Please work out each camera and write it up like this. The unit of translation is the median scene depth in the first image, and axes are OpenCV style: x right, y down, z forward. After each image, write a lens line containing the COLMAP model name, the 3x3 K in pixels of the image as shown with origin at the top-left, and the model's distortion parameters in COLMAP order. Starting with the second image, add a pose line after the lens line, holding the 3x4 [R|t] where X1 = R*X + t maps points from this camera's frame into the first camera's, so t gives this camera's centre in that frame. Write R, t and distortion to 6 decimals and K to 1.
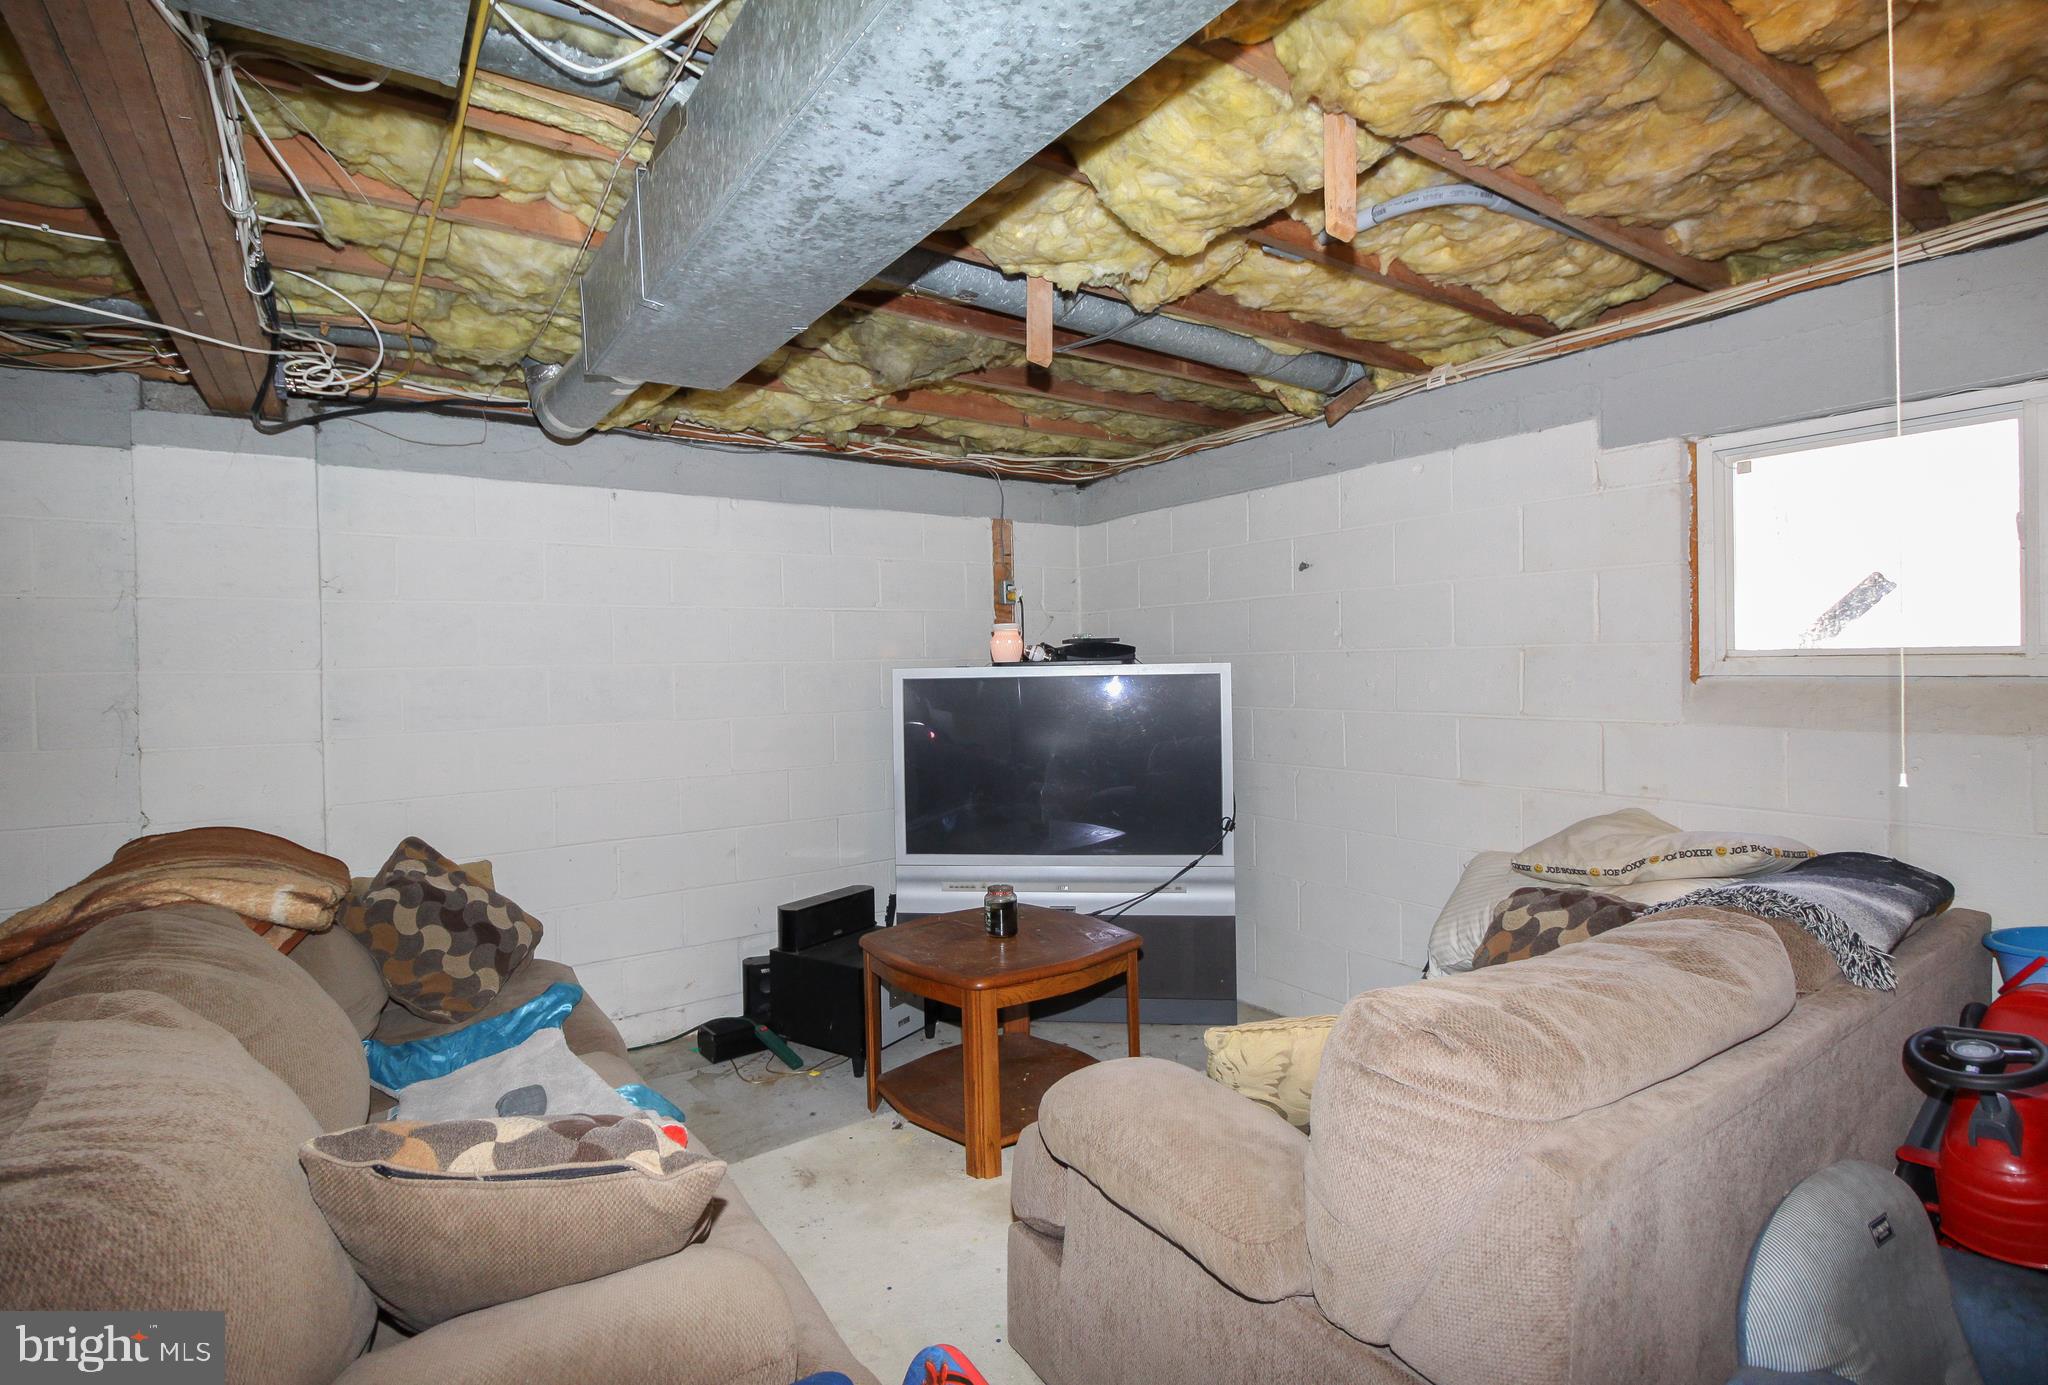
lens RADIAL K [[964.2, 0, 1023.2], [0, 964.2, 660.9], [0, 0, 1]] dist [0.024420, -0.014273]
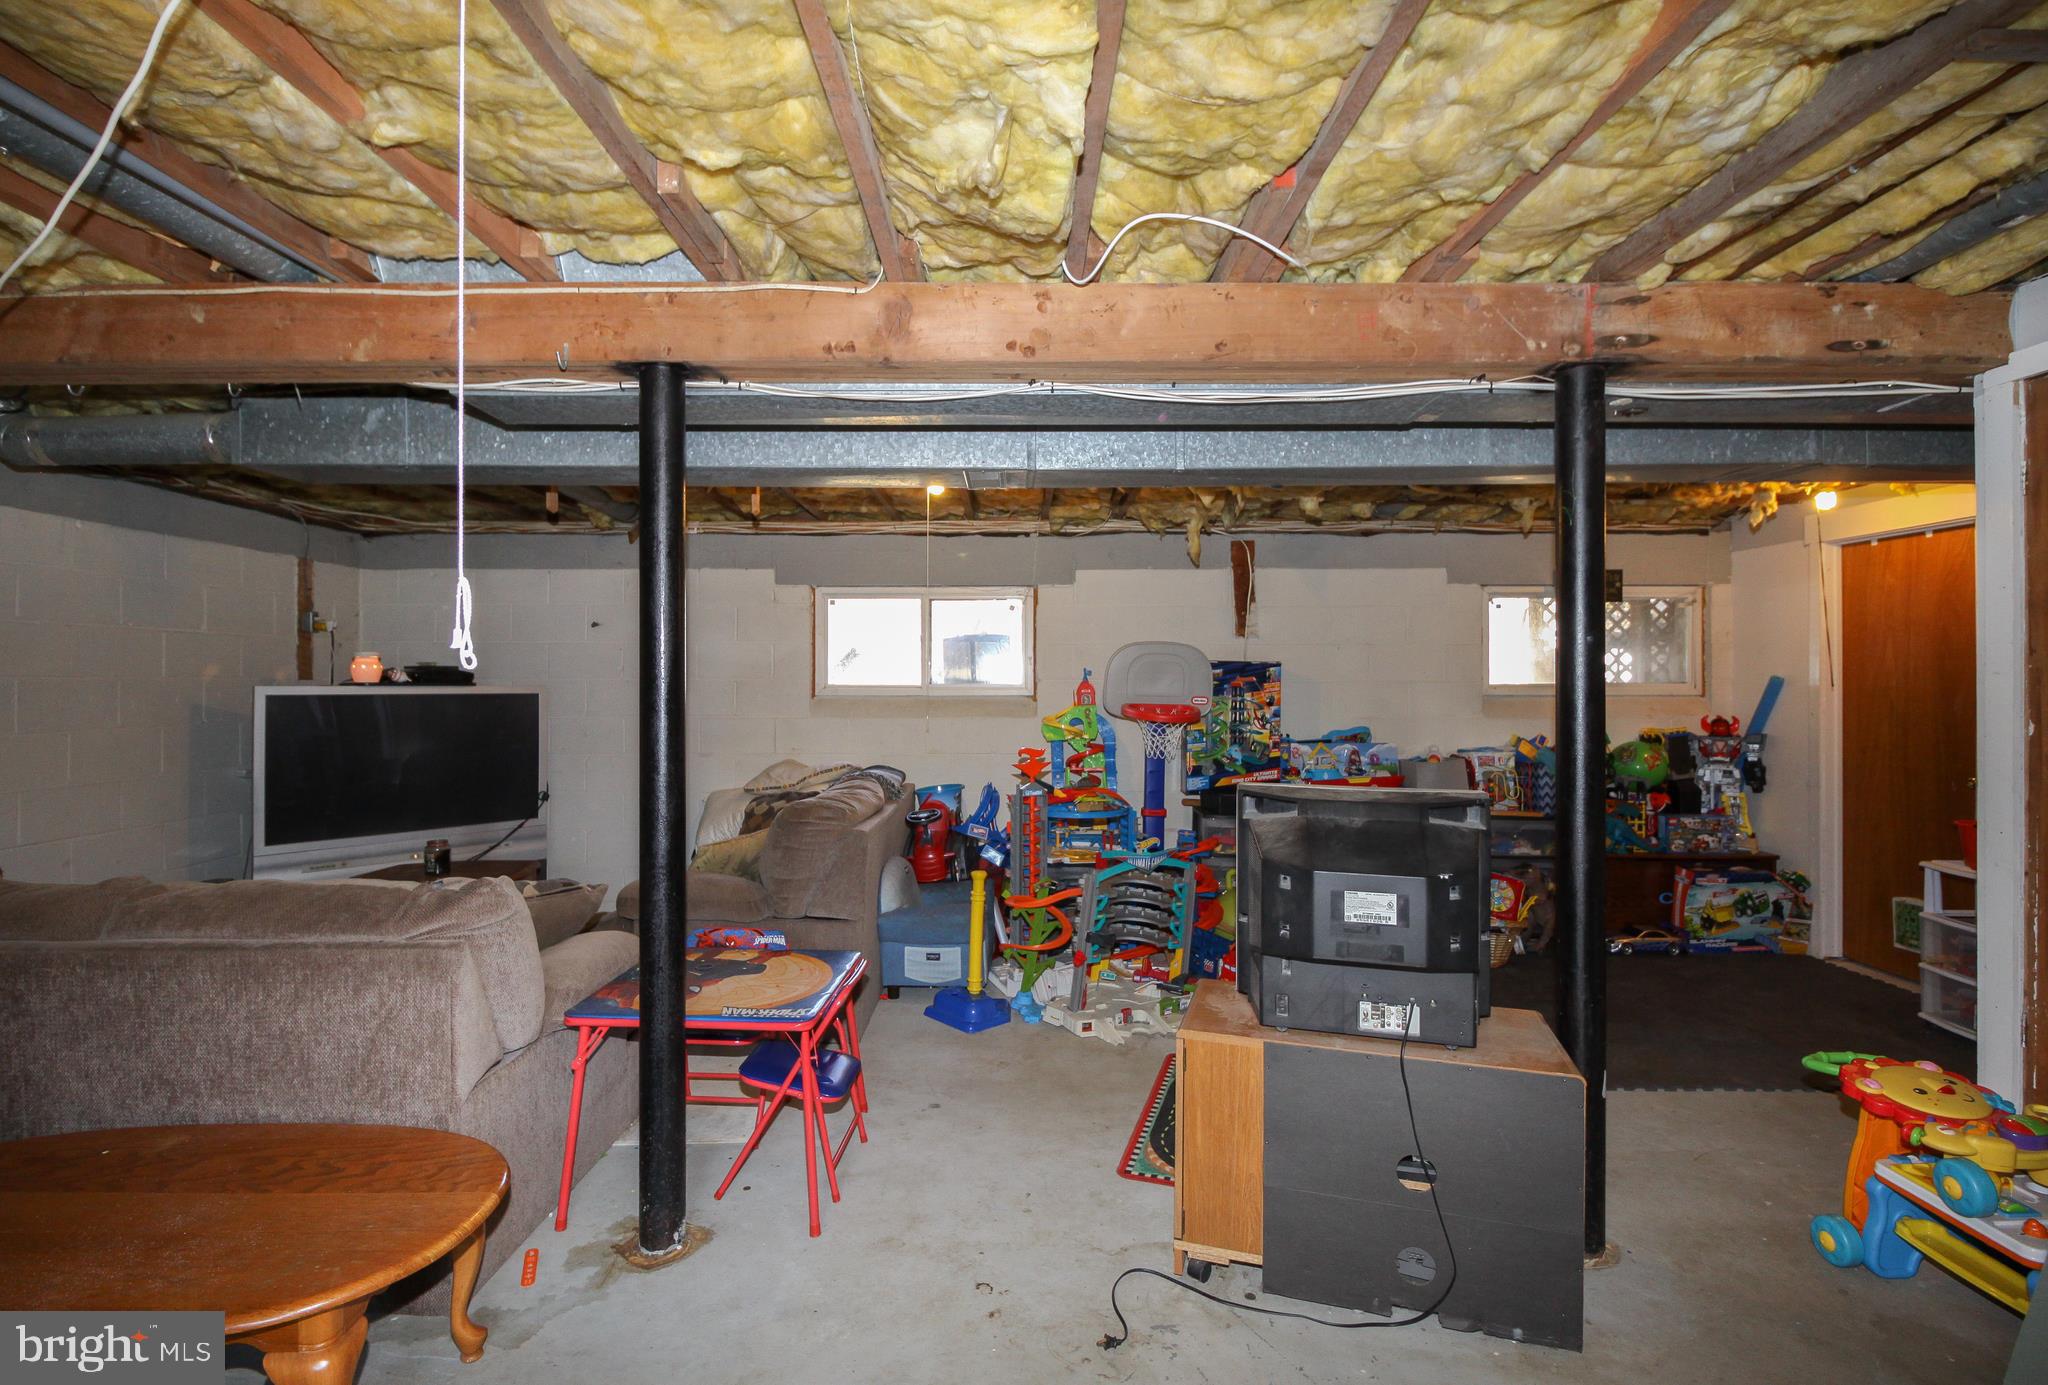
lens RADIAL K [[964.2, 0, 1023.2], [0, 964.2, 660.9], [0, 0, 1]] dist [0.024420, -0.014273]
pose [[0.542585, 0.043527, 0.838872, -0.634102], [-0.012048, 0.998957, -0.044040, 0.019581], [-0.839914, 0.013789, 0.542544, -0.412627]]
